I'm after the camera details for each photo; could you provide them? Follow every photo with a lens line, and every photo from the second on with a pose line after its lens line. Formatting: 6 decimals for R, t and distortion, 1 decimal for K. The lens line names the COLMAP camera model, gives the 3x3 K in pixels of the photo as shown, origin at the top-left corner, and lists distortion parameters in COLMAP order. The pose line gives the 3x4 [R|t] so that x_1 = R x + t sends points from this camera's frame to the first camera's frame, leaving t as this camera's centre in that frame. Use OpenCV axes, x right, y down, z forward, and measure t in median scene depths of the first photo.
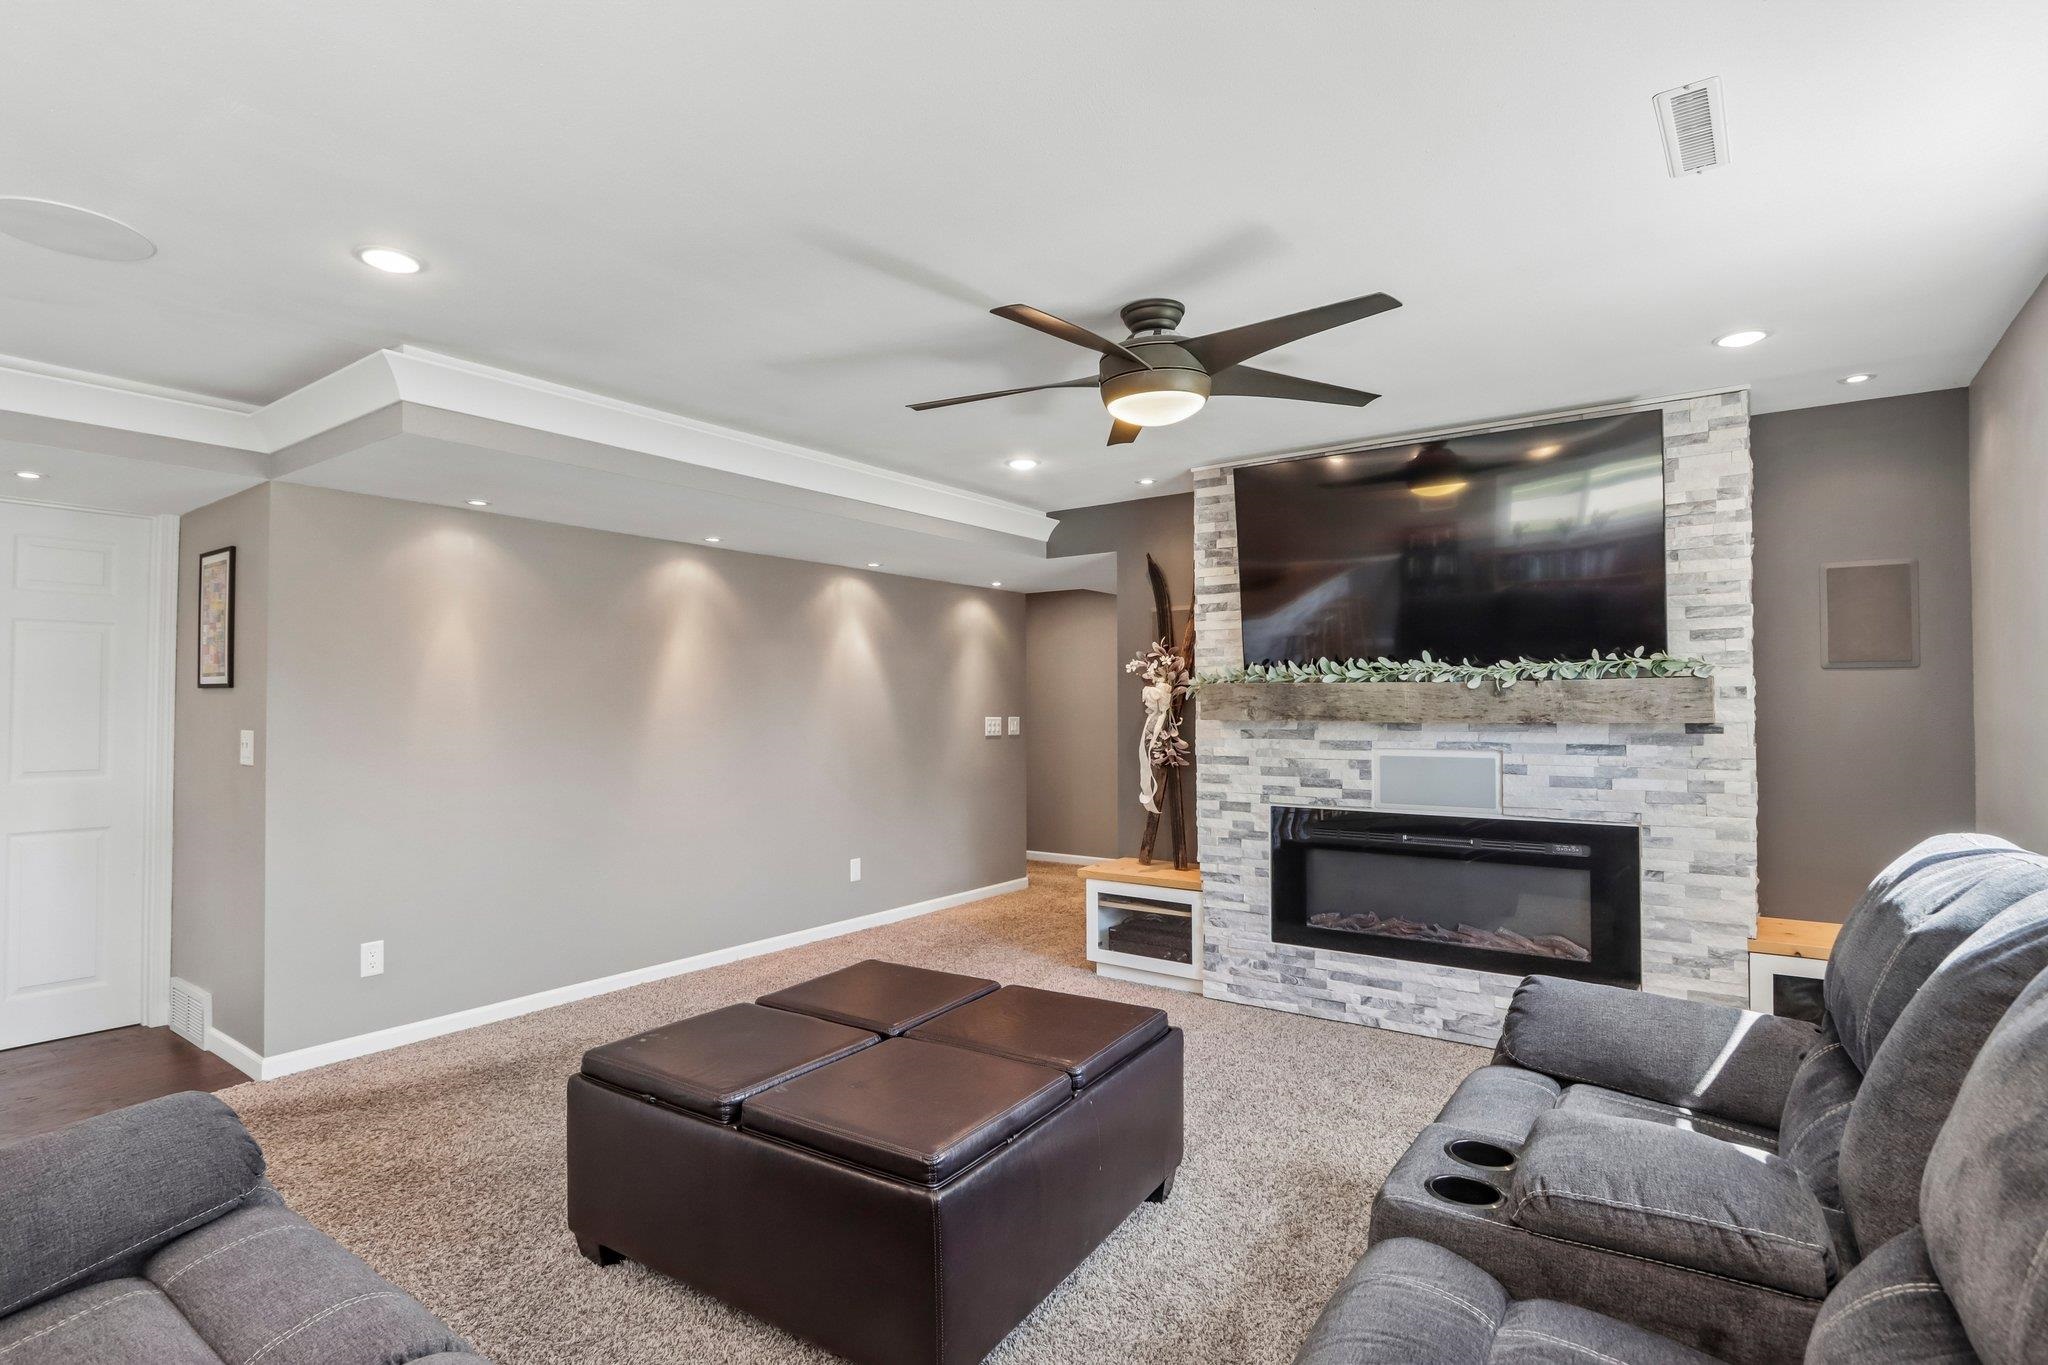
lens RADIAL K [[1003.1, 0, 1023.7], [0, 1003.1, 683.7], [0, 0, 1]] dist [-0.019665, 0.002504]
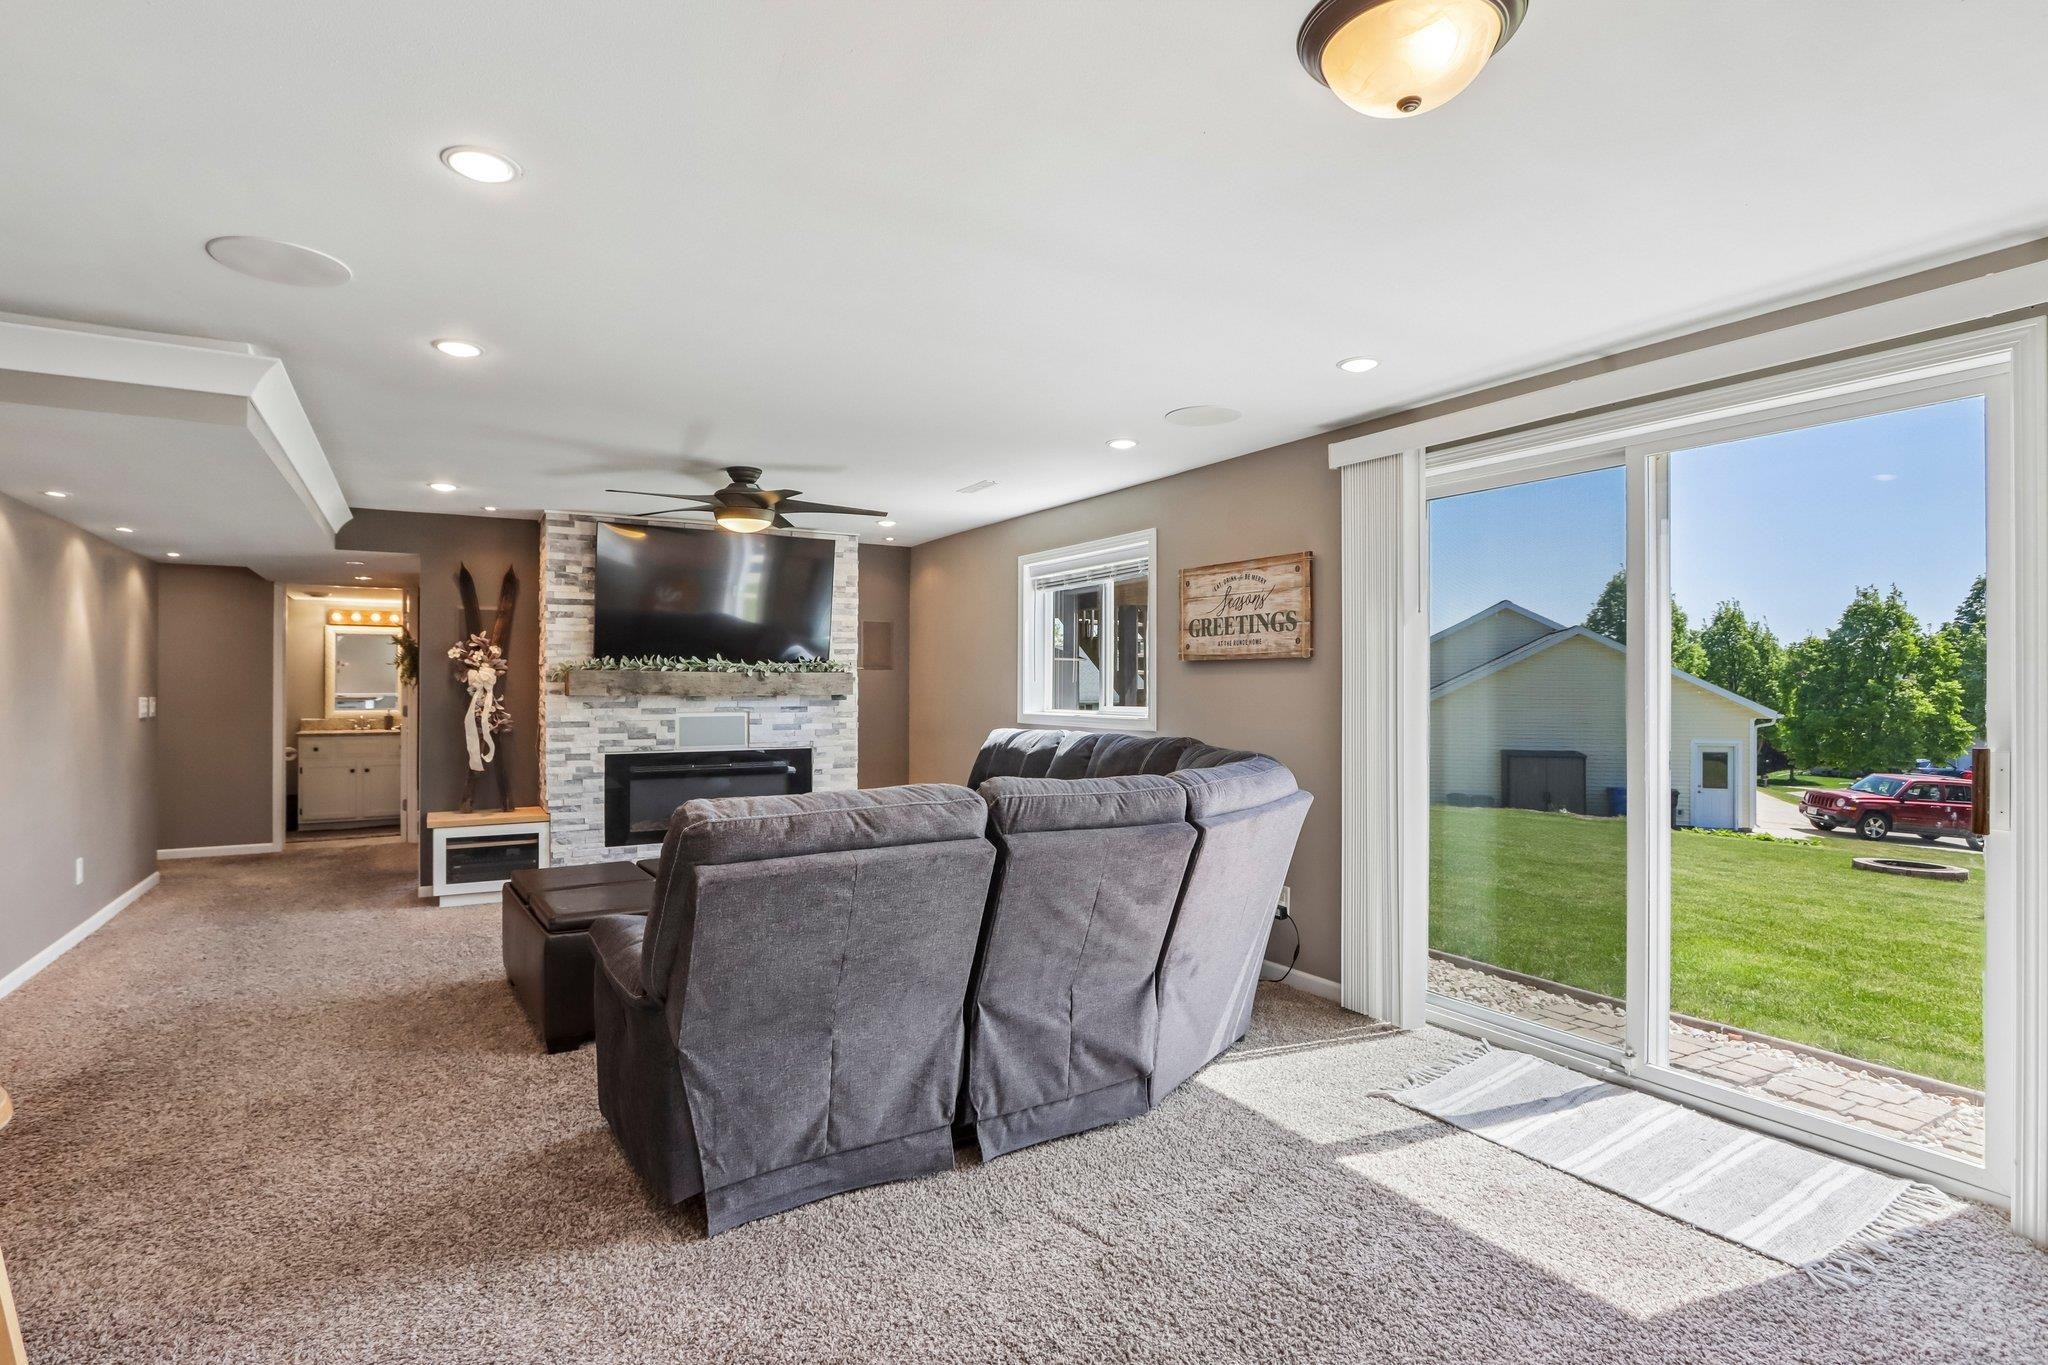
lens RADIAL K [[1003.1, 0, 1025.5], [0, 1003.1, 685.0], [0, 0, 1]] dist [-0.019665, 0.002504]
pose [[0.399629, 0.003901, 0.916669, -0.847842], [-0.020345, 0.999782, 0.004615, 0.001708], [-0.916451, -0.020494, 0.399622, -0.142369]]
